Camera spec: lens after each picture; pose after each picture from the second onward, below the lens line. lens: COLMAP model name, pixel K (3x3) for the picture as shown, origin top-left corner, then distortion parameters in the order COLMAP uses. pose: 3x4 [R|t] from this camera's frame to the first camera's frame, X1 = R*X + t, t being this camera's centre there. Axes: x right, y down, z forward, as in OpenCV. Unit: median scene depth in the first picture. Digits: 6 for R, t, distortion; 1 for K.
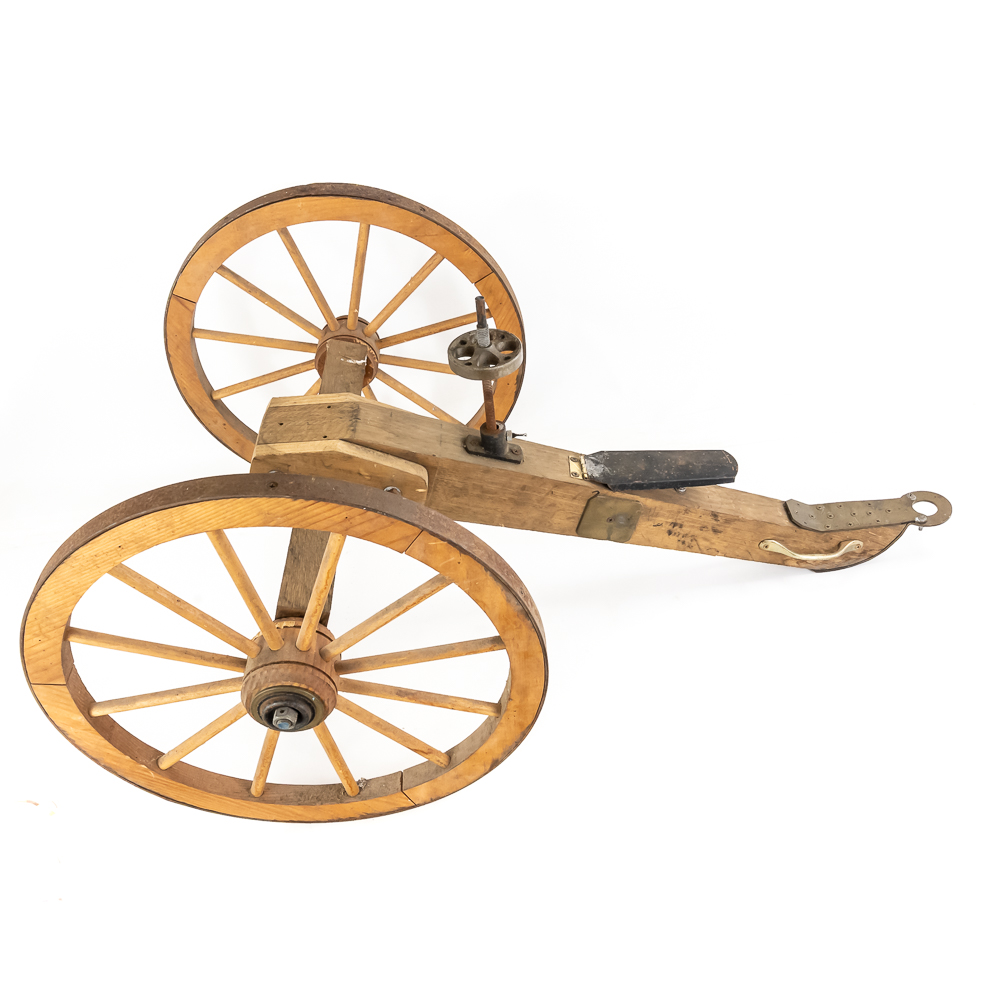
lens RADIAL K [[1261.6, 0, 501.8], [0, 1261.6, 502.6], [0, 0, 1]] dist [0.017832, 0.000000]
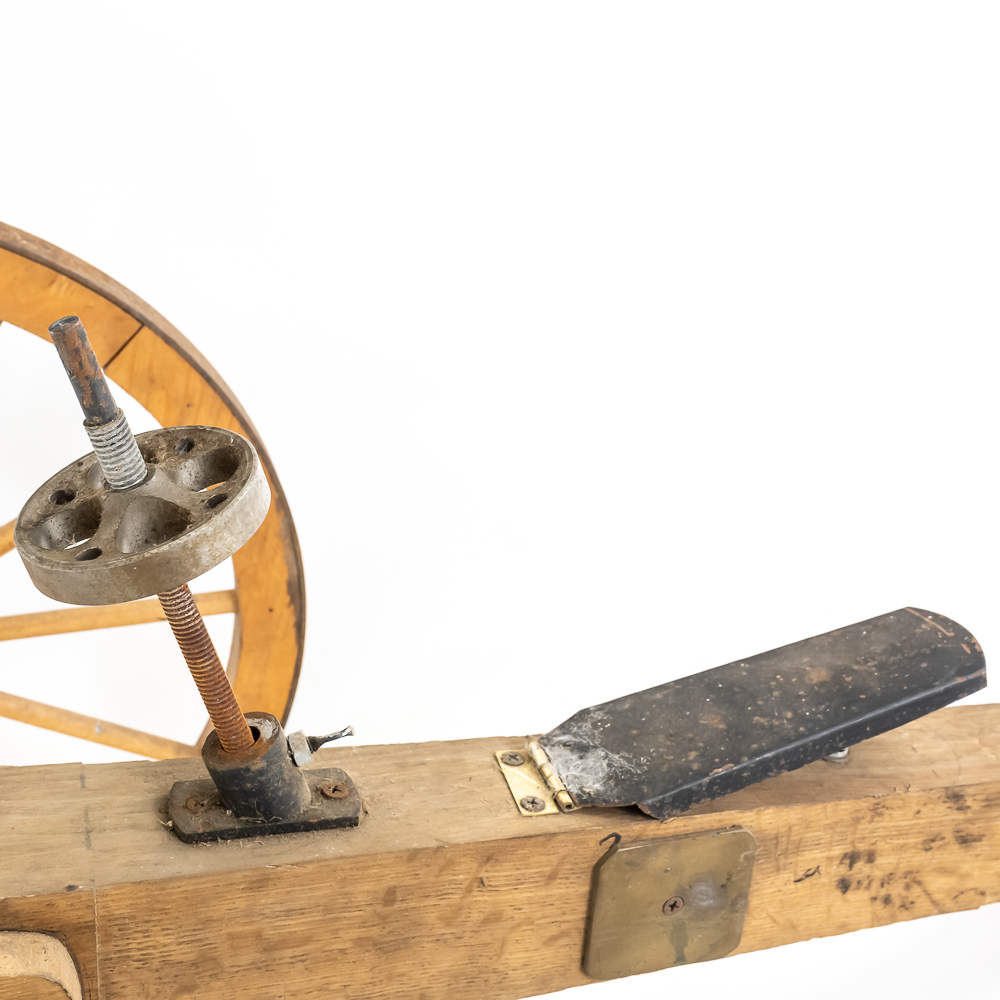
lens RADIAL K [[1687.3, 0, 504.1], [0, 1687.3, 500.4], [0, 0, 1]] dist [-0.009633, 0.000000]
pose [[0.952687, -0.272149, 0.135357, 0.014103], [0.291171, 0.944916, -0.149507, -0.033384], [-0.087212, 0.181846, 0.979452, 0.564051]]
